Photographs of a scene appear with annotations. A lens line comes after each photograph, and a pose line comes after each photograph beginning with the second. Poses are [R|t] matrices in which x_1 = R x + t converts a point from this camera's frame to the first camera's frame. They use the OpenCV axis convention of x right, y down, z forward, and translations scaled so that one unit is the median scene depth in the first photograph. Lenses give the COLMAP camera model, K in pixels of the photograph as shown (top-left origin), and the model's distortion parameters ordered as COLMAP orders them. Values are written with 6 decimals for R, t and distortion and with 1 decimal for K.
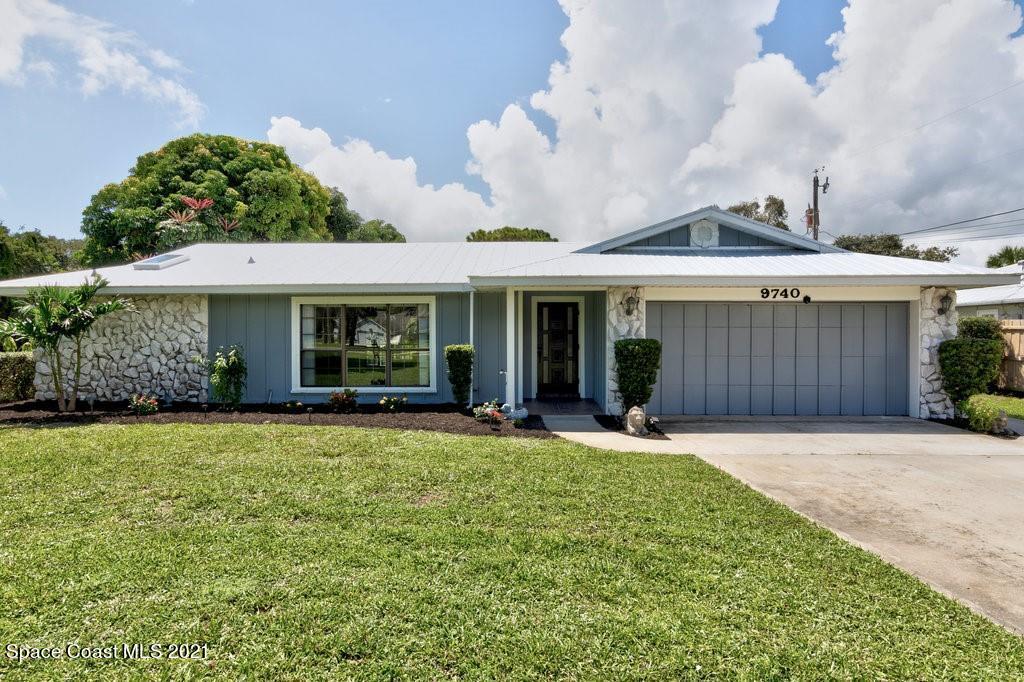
lens RADIAL K [[564.2, 0, 512.0], [0, 564.2, 341.0], [0, 0, 1]] dist [0.001122, 0.000776]
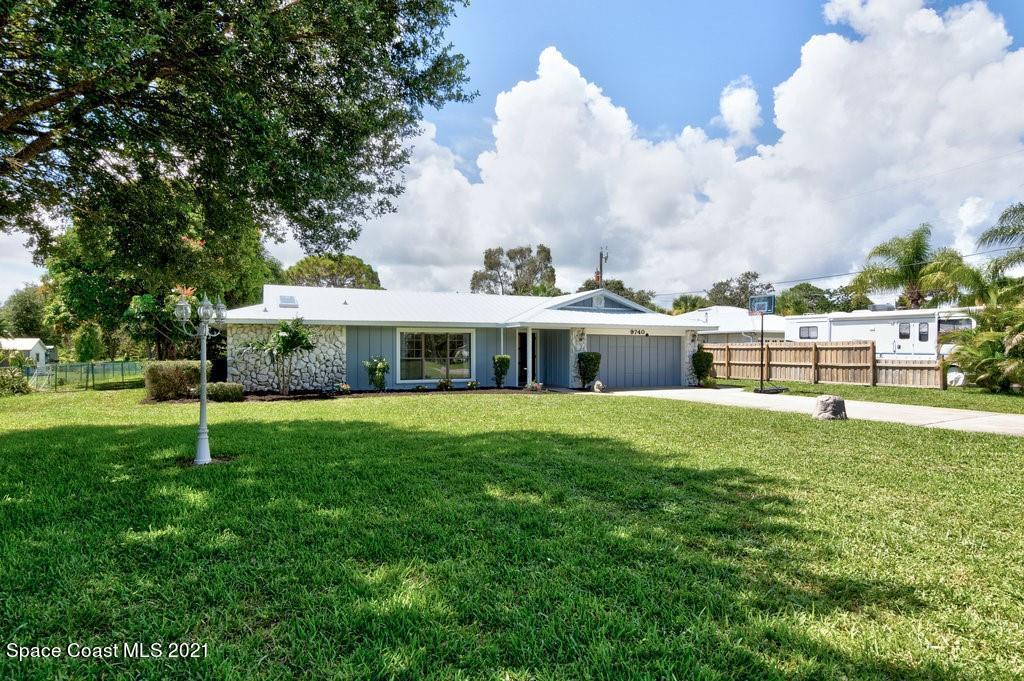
lens RADIAL K [[564.2, 0, 512.0], [0, 564.2, 340.5], [0, 0, 1]] dist [0.001122, 0.000776]
pose [[0.902872, 0.010527, 0.429780, -0.825485], [0.002704, 0.999541, -0.030163, 0.013948], [-0.429901, 0.028395, 0.902430, -0.716927]]
